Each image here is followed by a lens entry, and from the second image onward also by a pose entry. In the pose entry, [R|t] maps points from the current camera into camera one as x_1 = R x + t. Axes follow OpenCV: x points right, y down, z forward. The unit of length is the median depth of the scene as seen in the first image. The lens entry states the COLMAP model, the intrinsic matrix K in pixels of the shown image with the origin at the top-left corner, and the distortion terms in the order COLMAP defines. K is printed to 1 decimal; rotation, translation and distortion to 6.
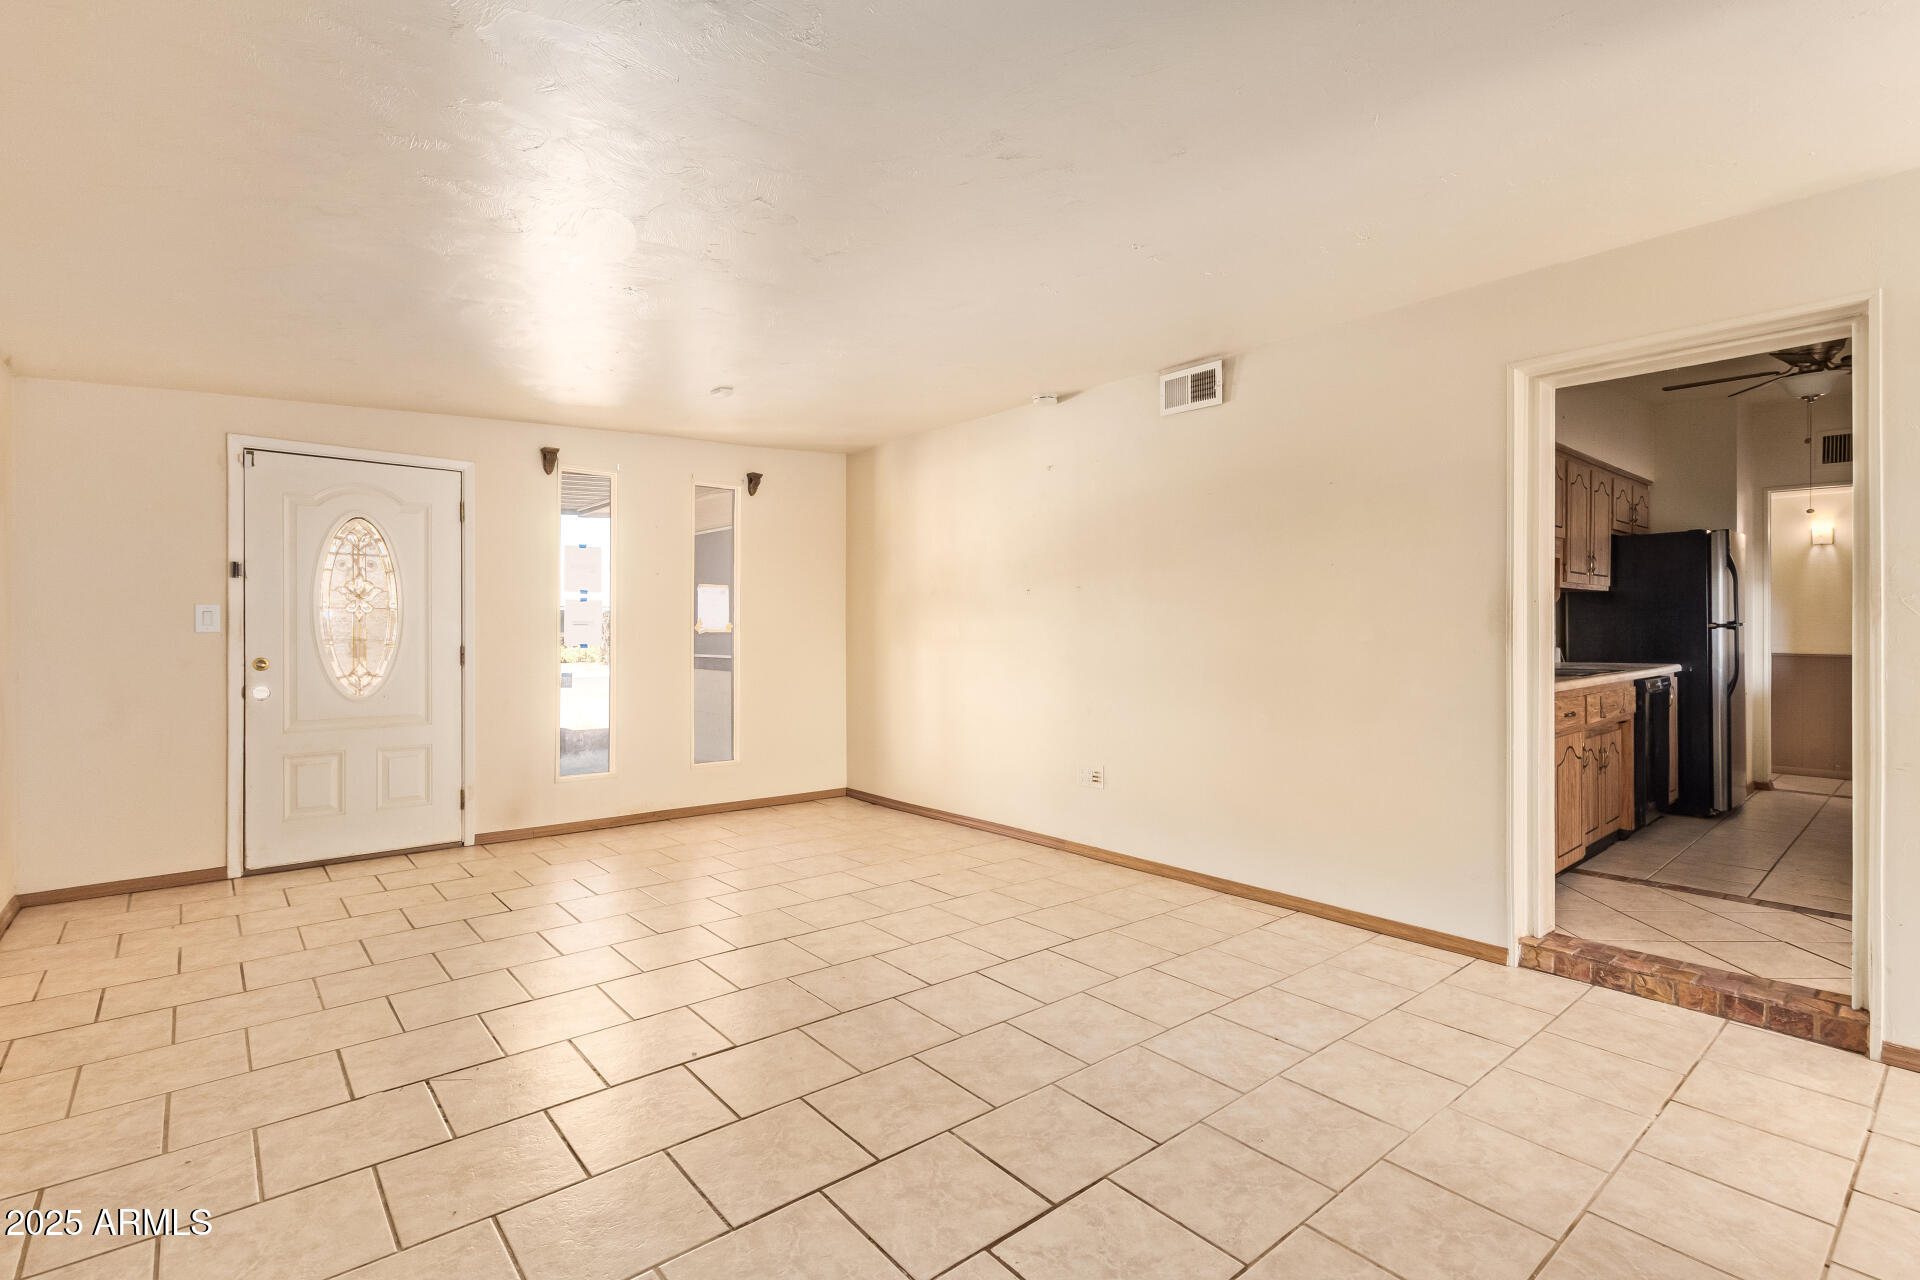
lens RADIAL K [[883.7, 0, 962.4], [0, 883.7, 637.6], [0, 0, 1]] dist [0.000683, -0.000915]
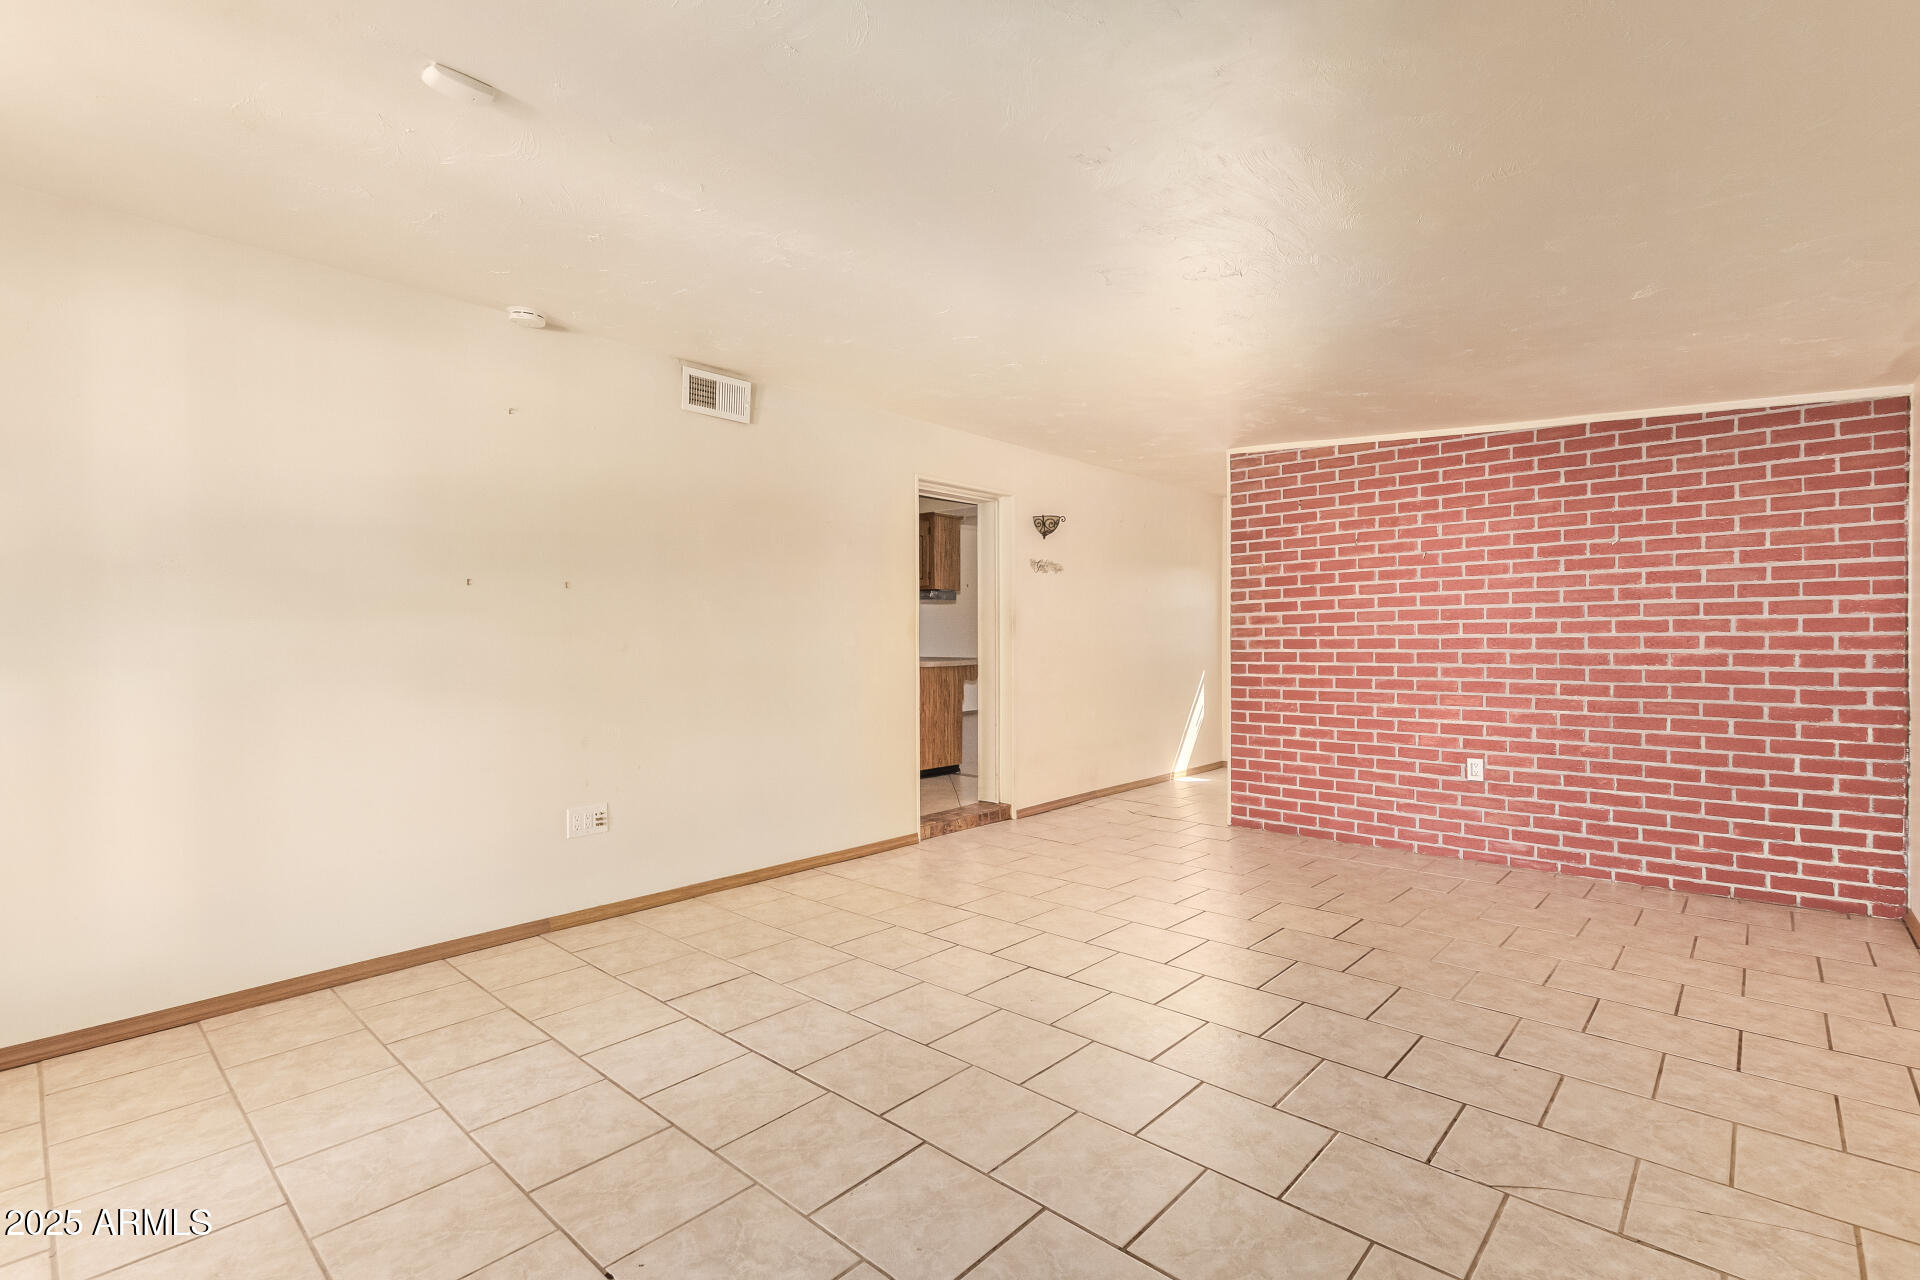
lens RADIAL K [[875.8, 0, 953.3], [0, 875.8, 645.9], [0, 0, 1]] dist [0.000118, -0.001033]
pose [[-0.113435, -0.011989, 0.993473, -0.847768], [0.007136, 0.999892, 0.012881, -0.013813], [-0.993520, 0.008550, -0.113338, 0.940402]]
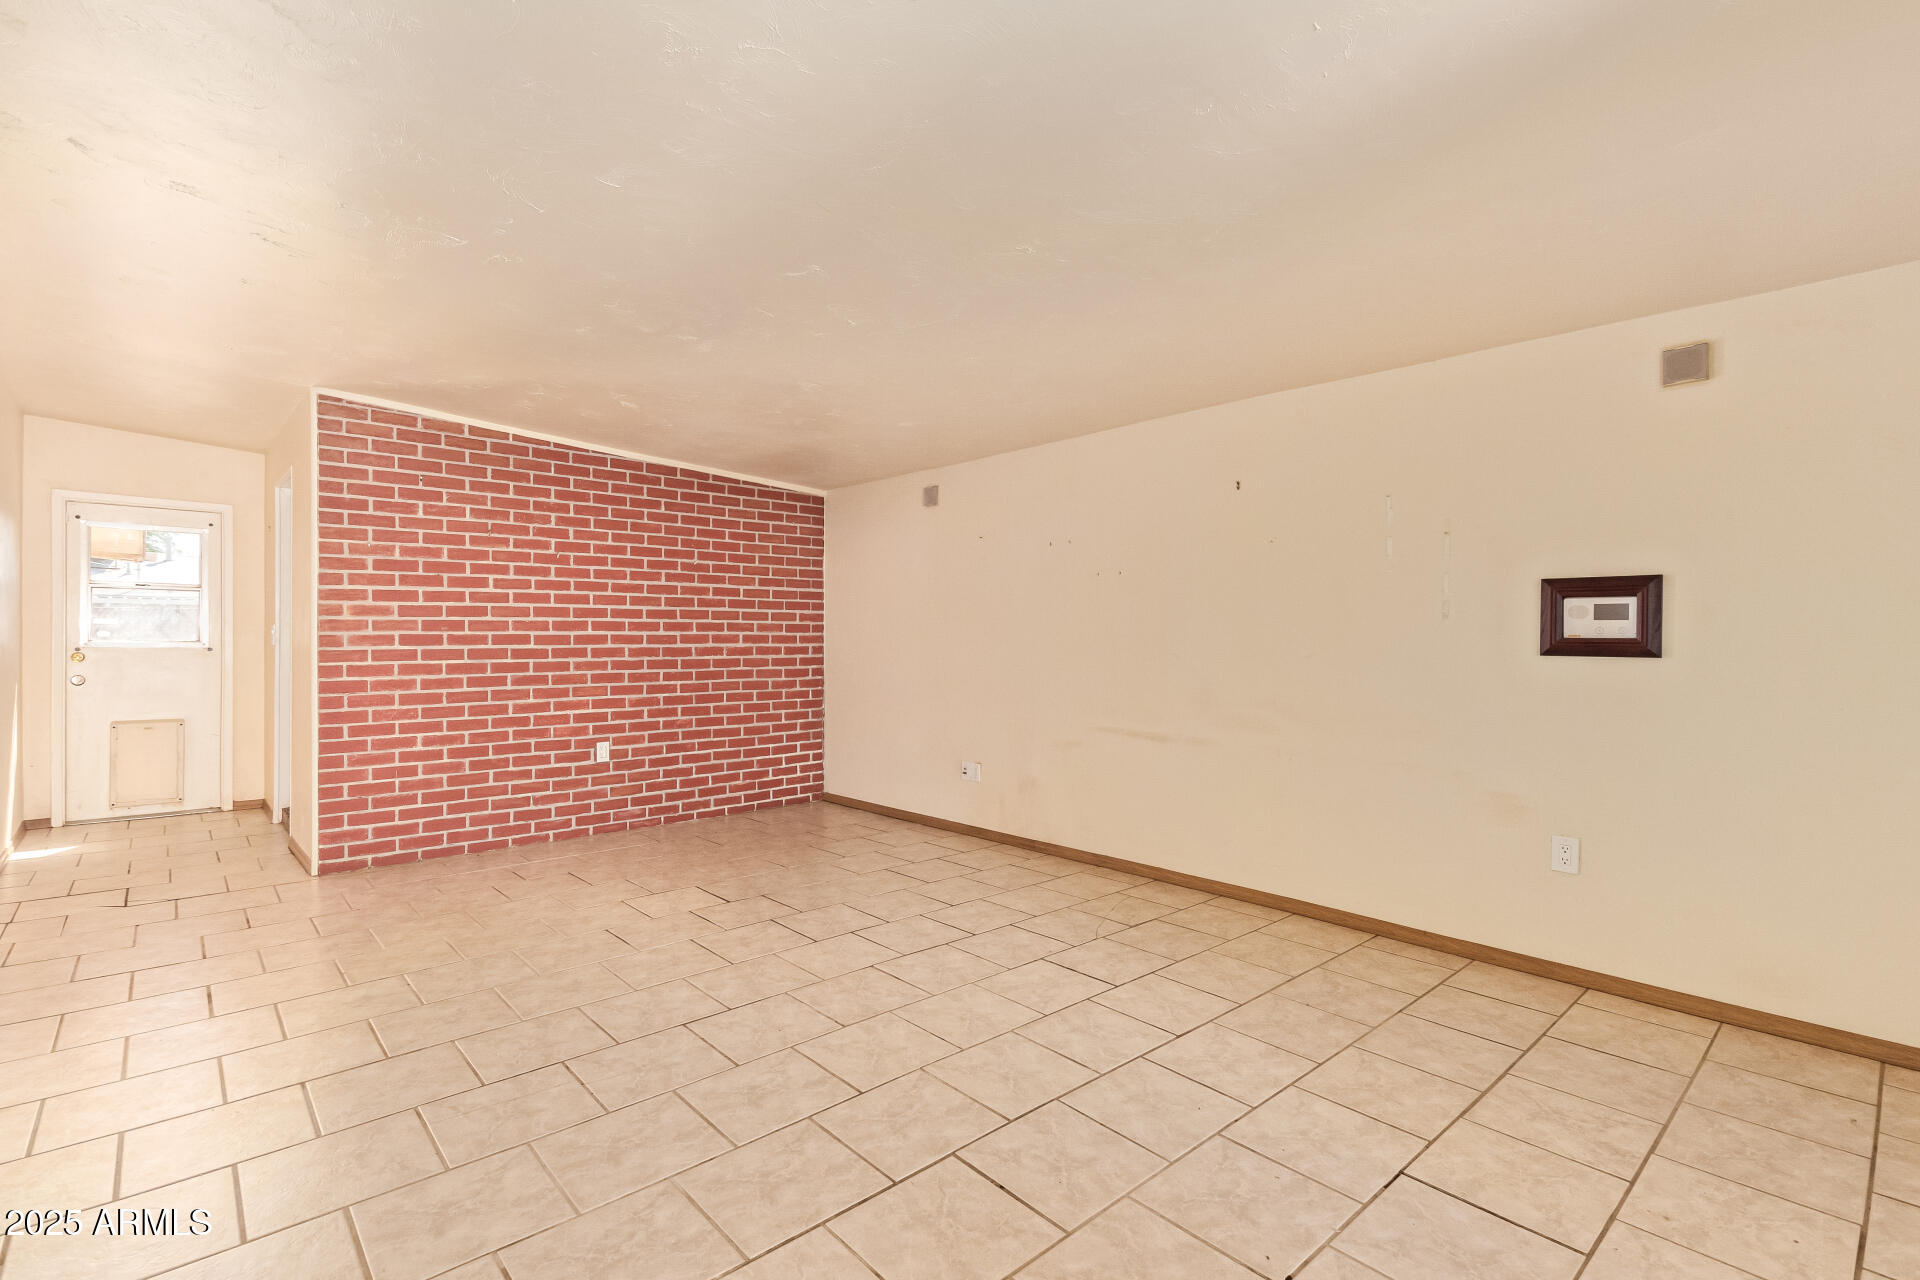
lens RADIAL K [[883.7, 0, 962.4], [0, 883.7, 637.6], [0, 0, 1]] dist [0.000683, -0.000915]
pose [[-0.999685, -0.010014, -0.023017, -0.230728], [-0.010124, 0.999938, 0.004669, -0.011385], [0.022969, 0.004900, -0.999724, 1.488402]]
